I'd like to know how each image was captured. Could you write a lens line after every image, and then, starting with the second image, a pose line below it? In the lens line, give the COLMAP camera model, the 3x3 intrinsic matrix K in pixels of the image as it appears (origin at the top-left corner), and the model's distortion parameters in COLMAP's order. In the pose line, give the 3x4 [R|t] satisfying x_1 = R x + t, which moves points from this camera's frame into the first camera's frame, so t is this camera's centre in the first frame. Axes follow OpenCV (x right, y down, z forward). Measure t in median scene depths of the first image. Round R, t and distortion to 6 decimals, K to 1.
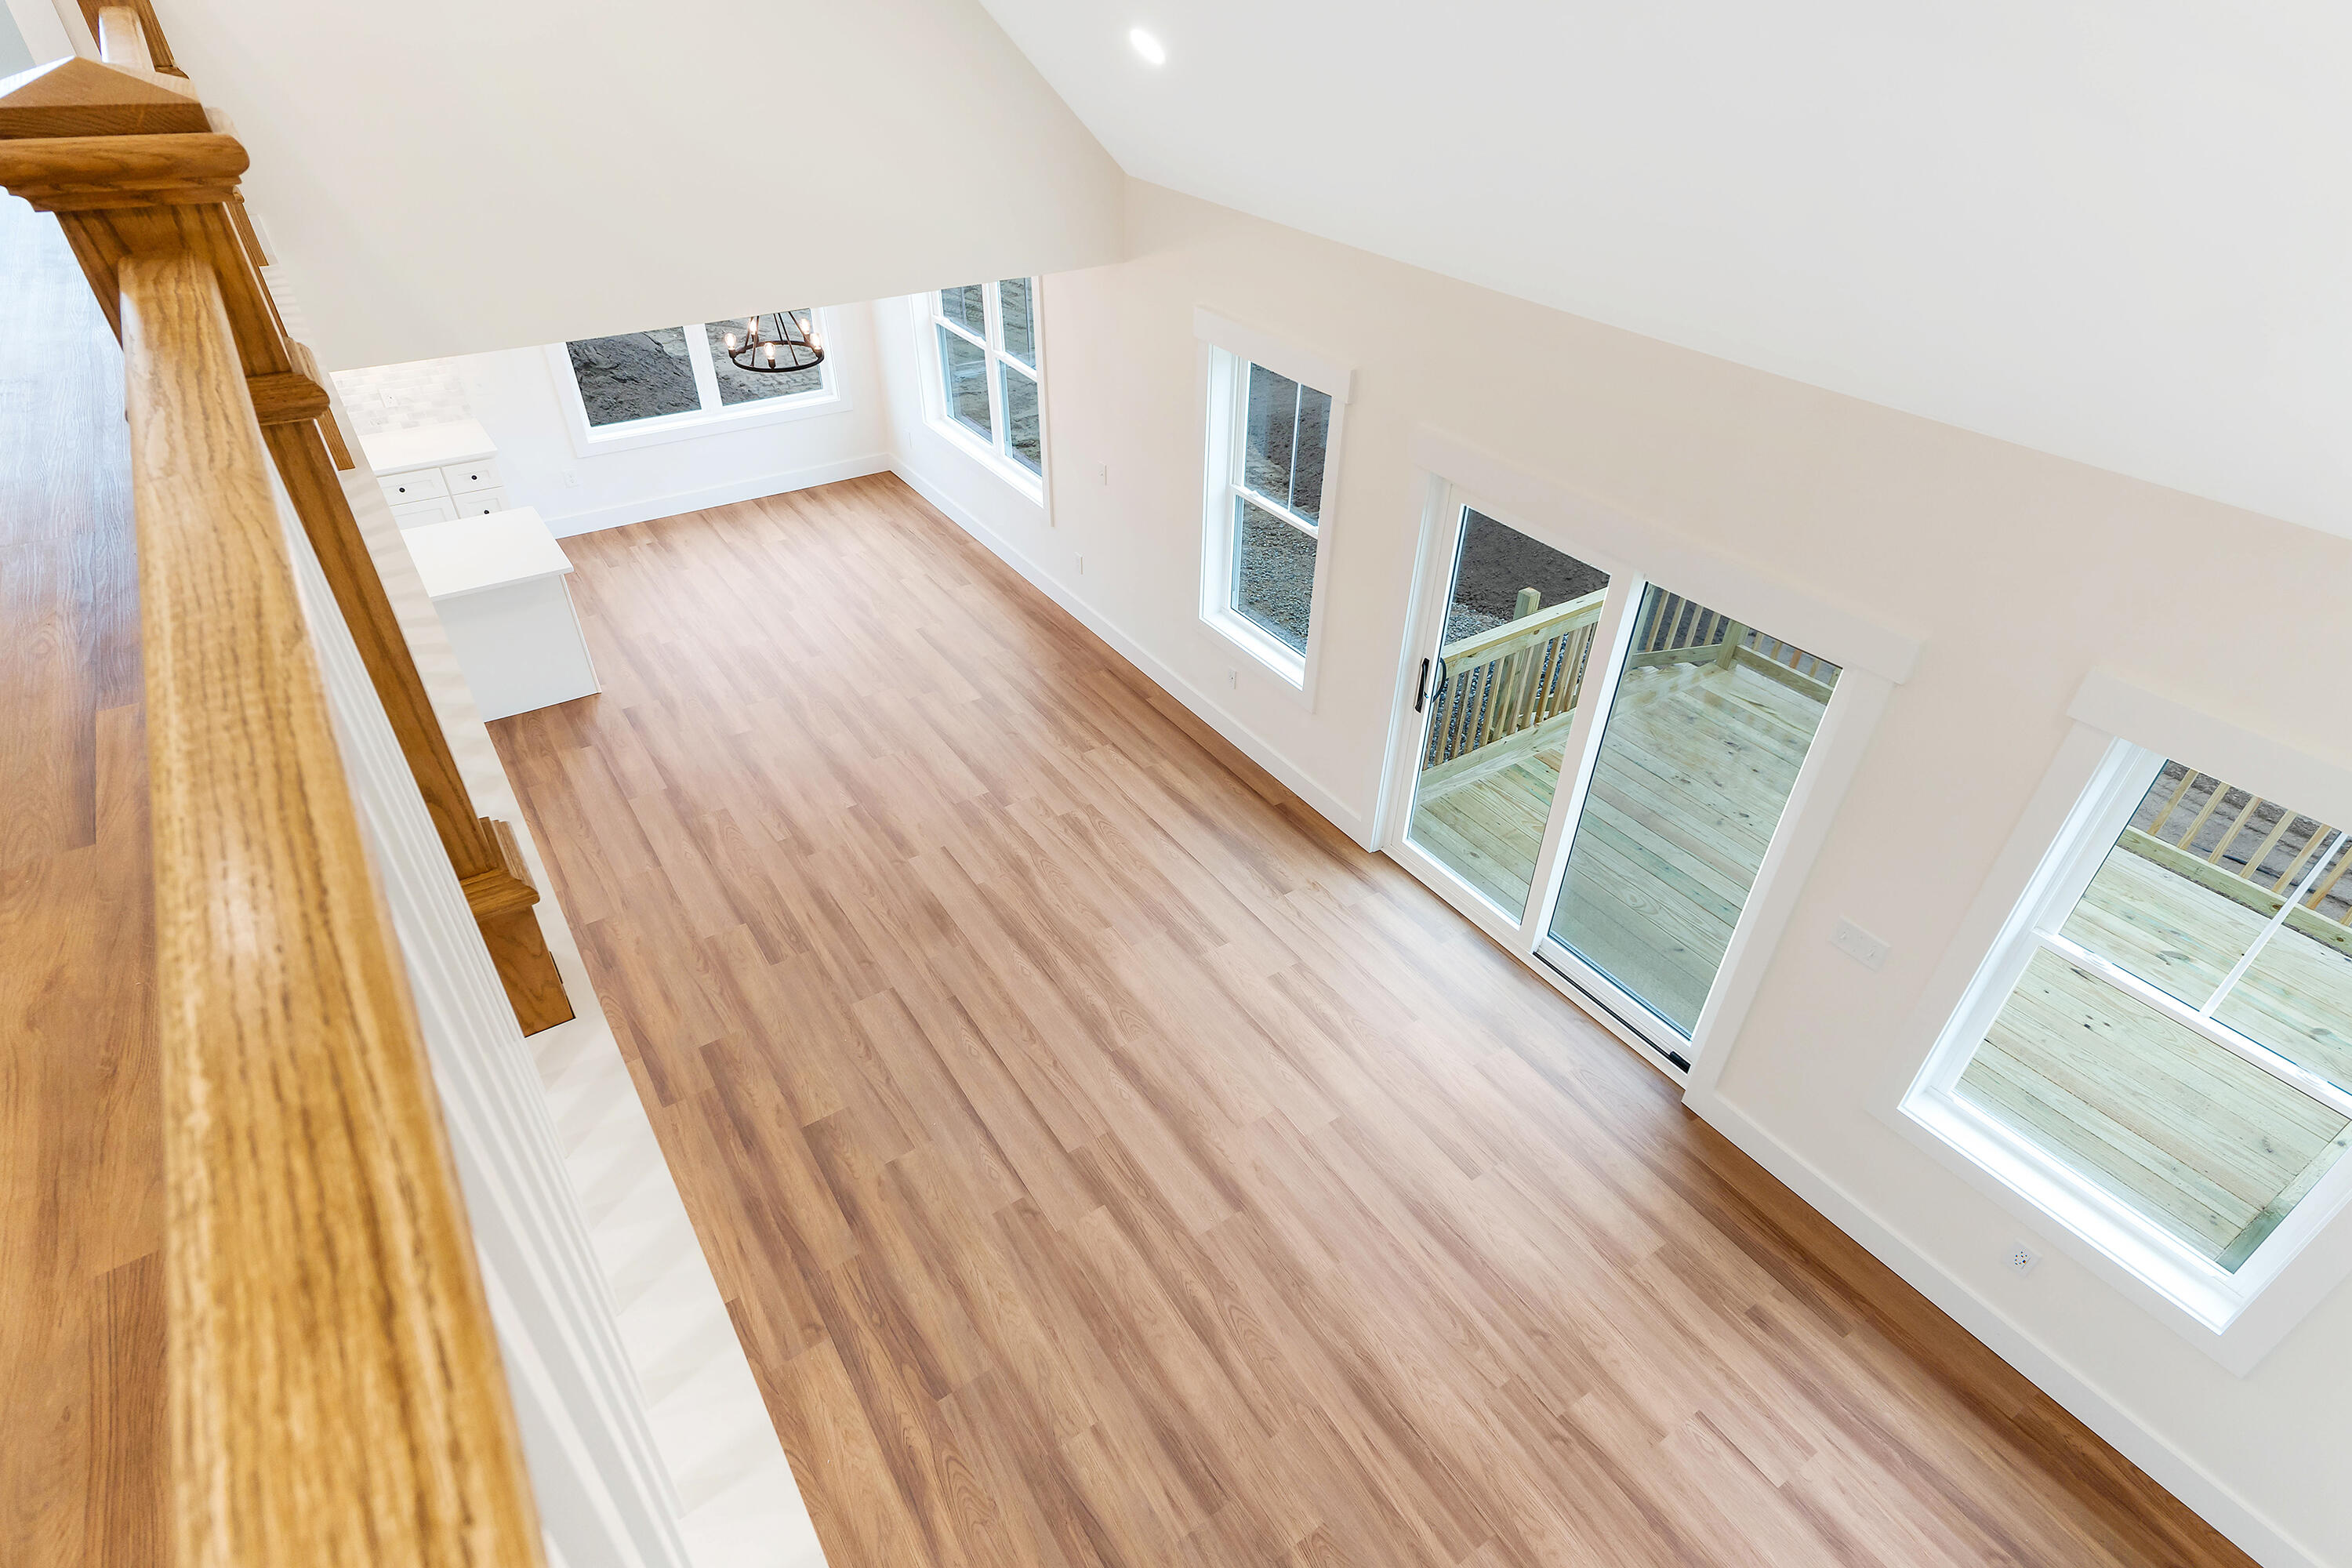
lens RADIAL K [[1197.3, 0, 1193.6], [0, 1197.3, 802.9], [0, 0, 1]] dist [0.048887, -0.001973]
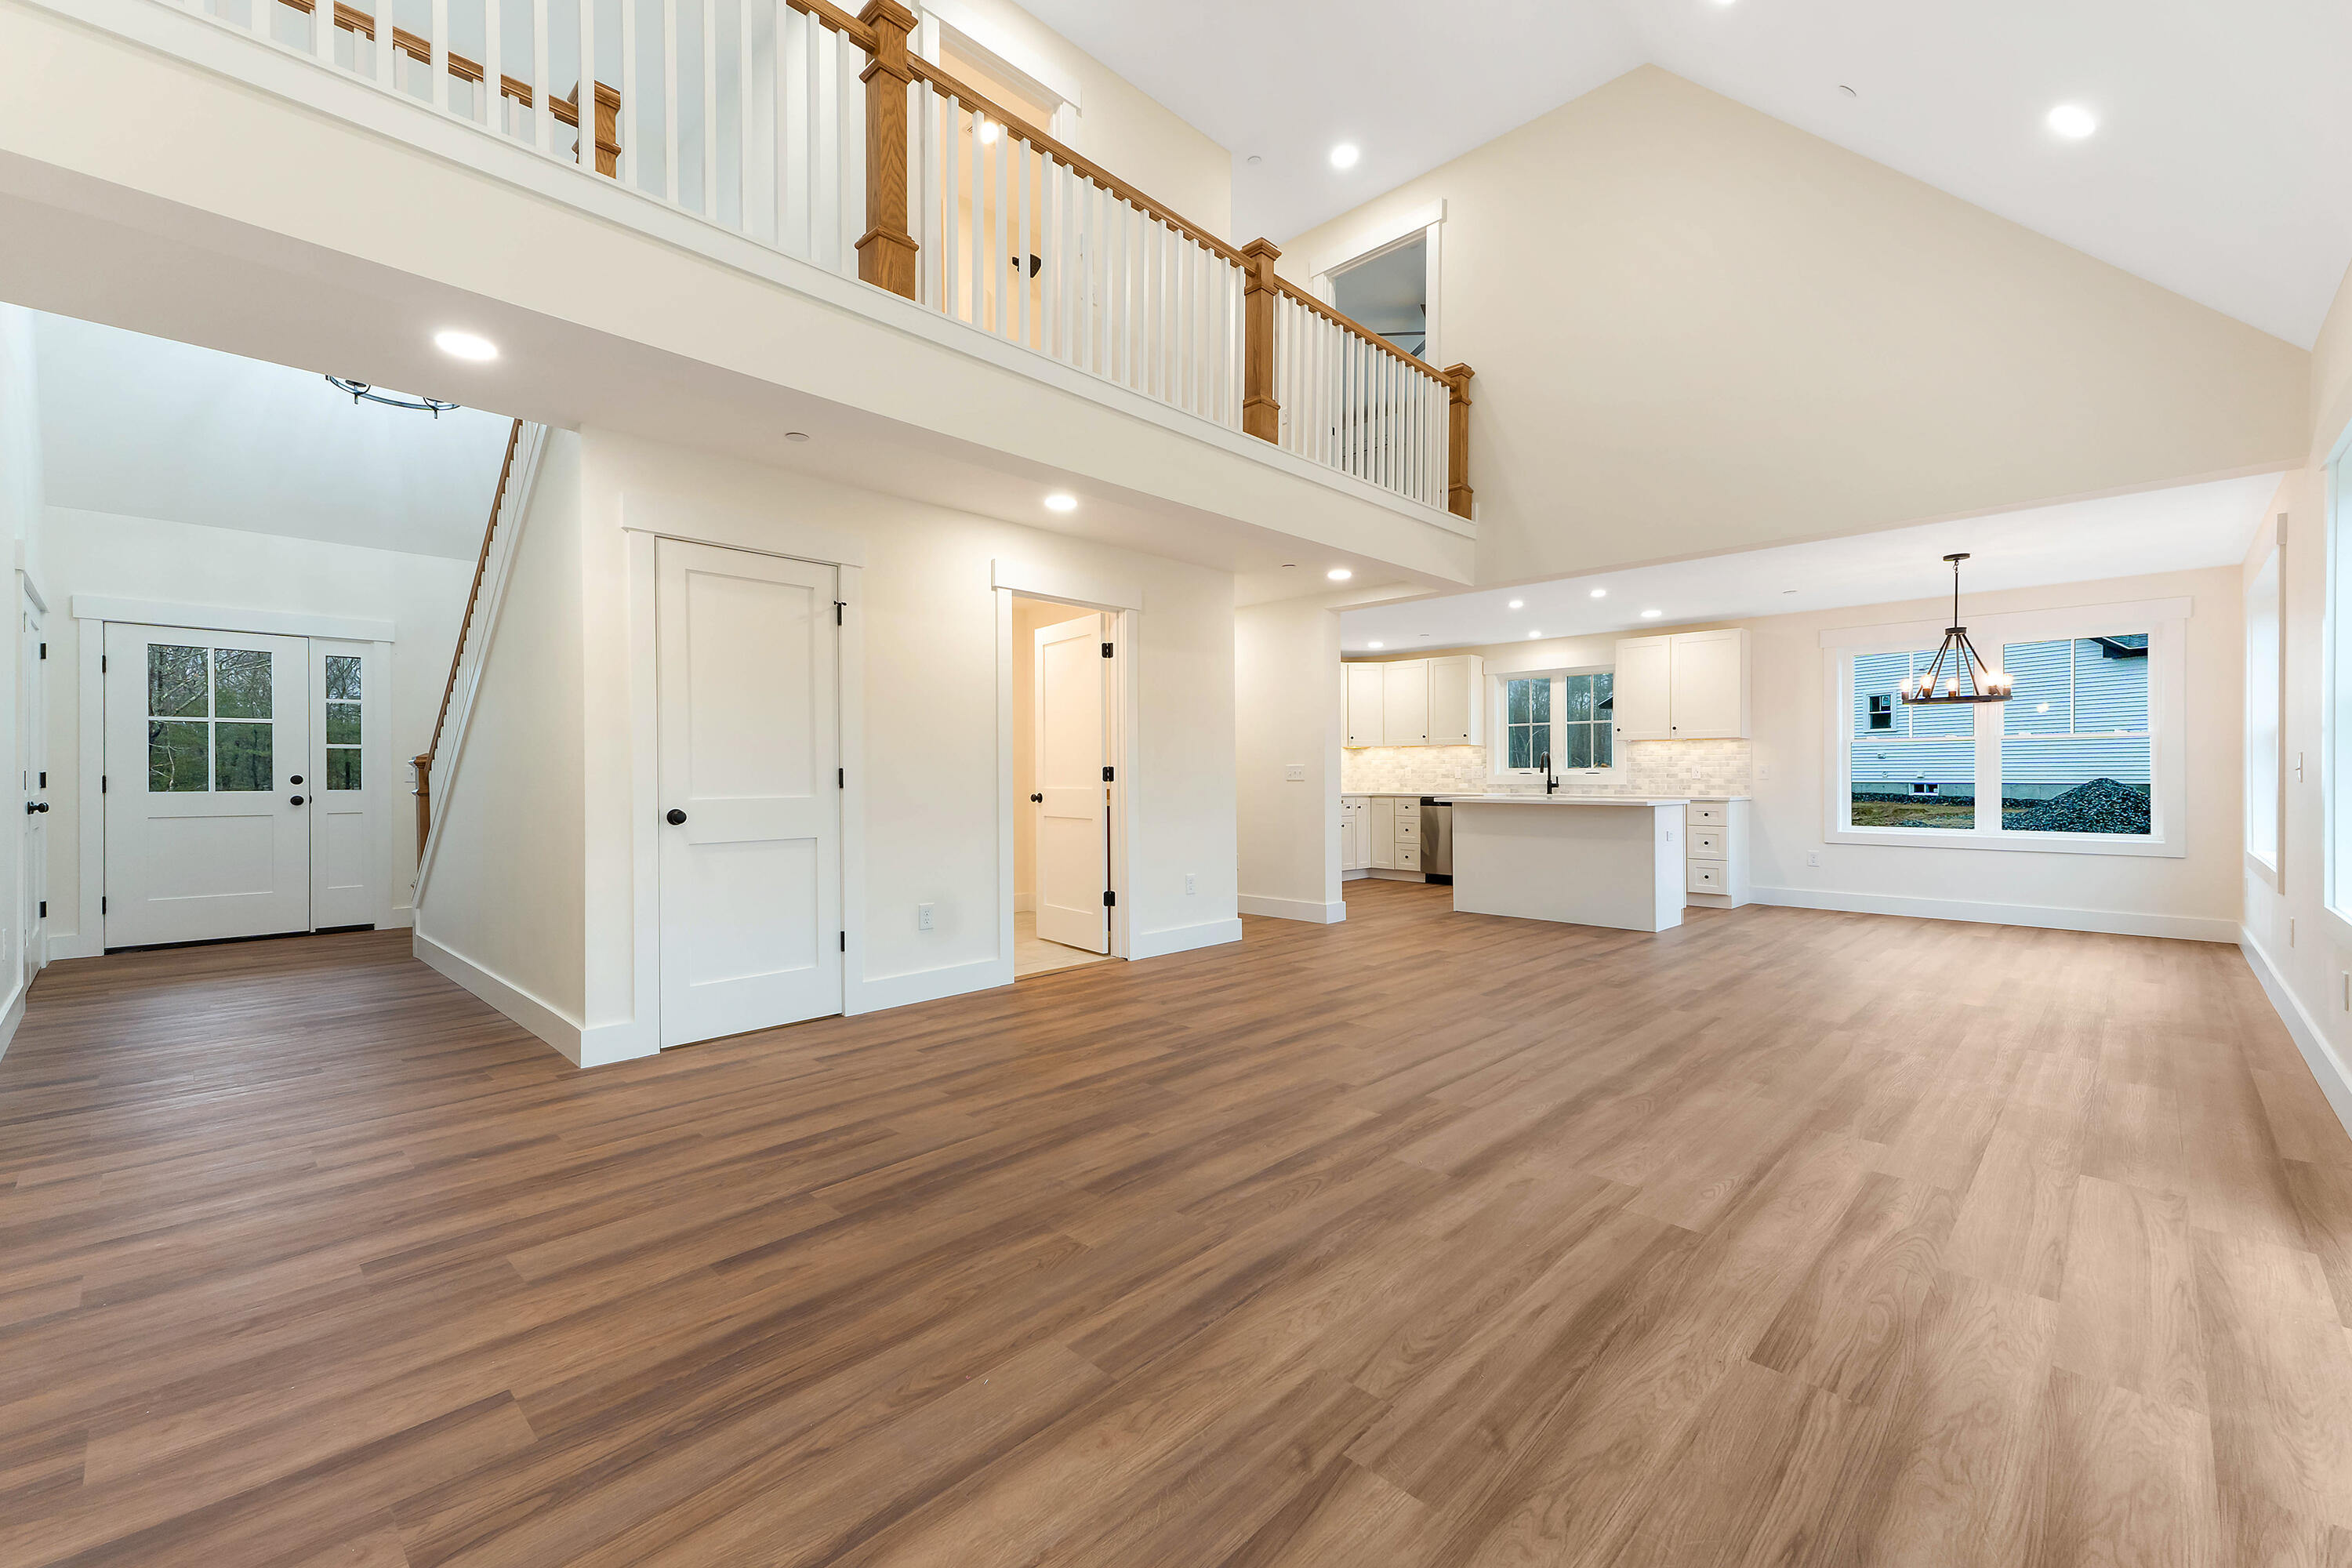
lens RADIAL K [[995.3, 0, 1171.5], [0, 995.3, 776.6], [0, 0, 1]] dist [0.041088, -0.000527]
pose [[0.204117, -0.022104, -0.978697, 0.551020], [-0.582200, 0.800986, -0.139514, 0.286317], [0.787006, 0.598275, 0.150626, 0.535376]]
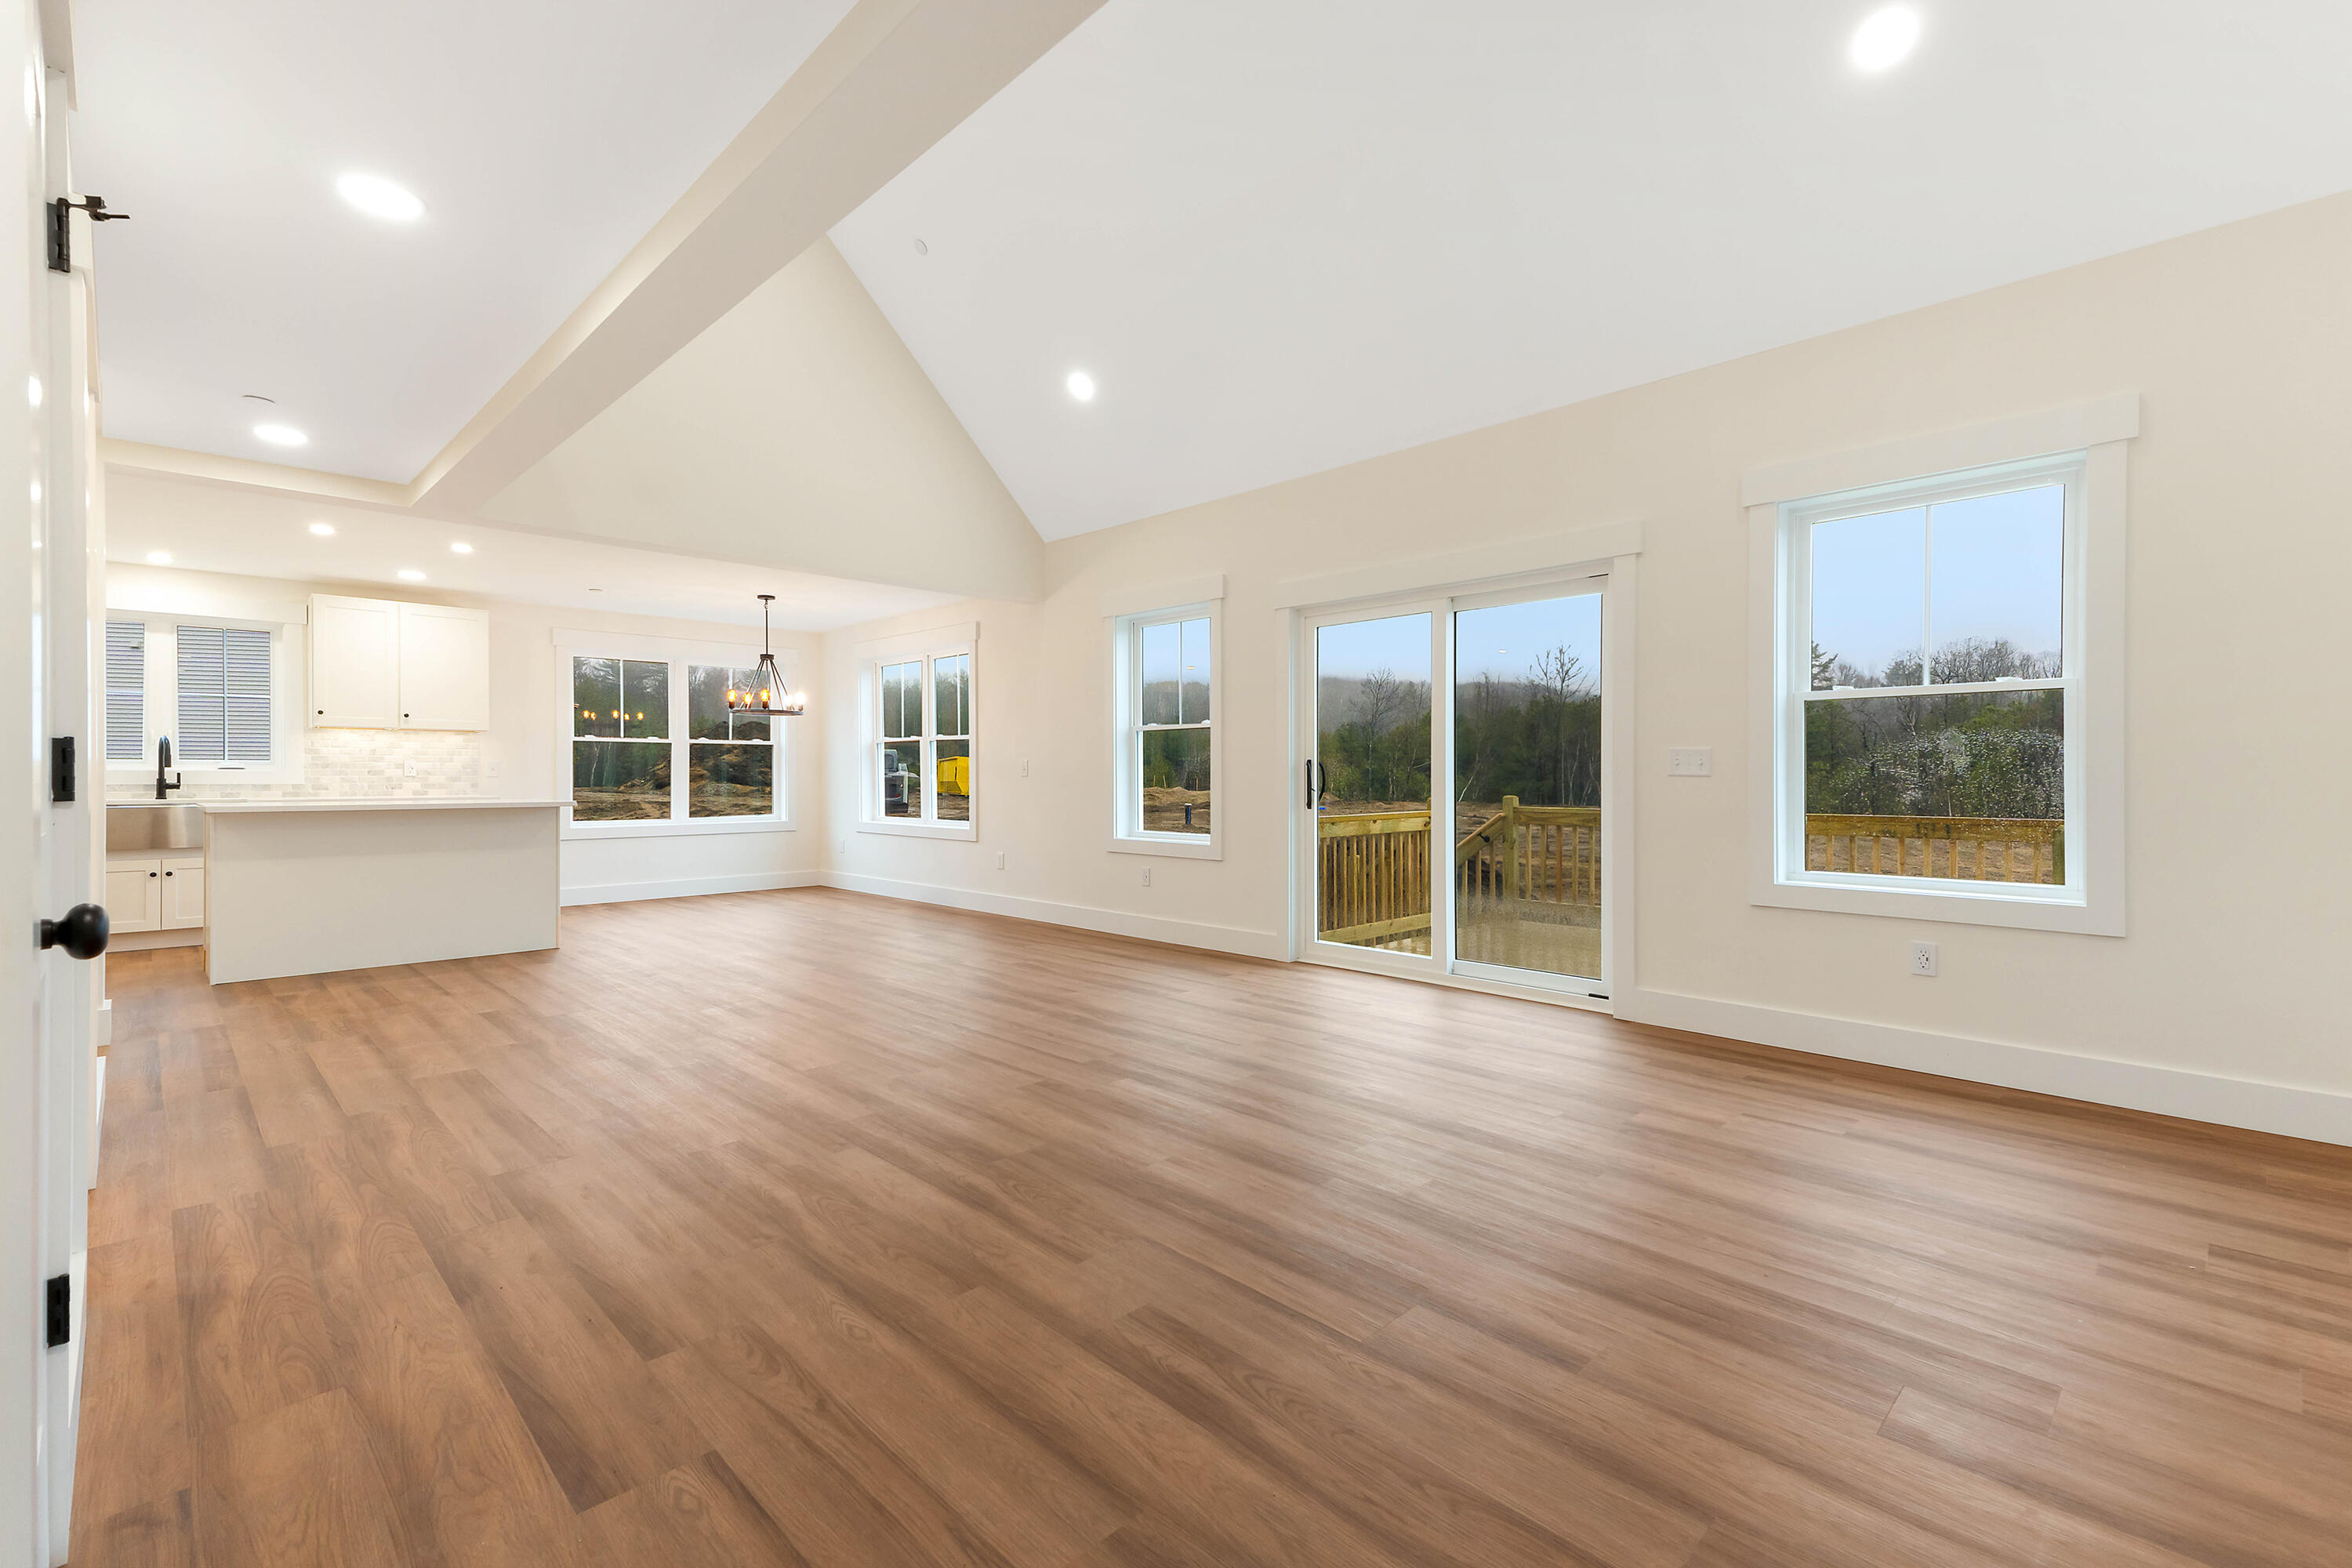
lens RADIAL K [[998.6, 0, 1204.8], [0, 998.6, 775.0], [0, 0, 1]] dist [0.024398, -0.000193]
pose [[0.978985, -0.023540, 0.202569, -0.147697], [0.139796, 0.800668, -0.582570, 0.542118], [-0.148477, 0.598646, 0.787133, 0.173681]]
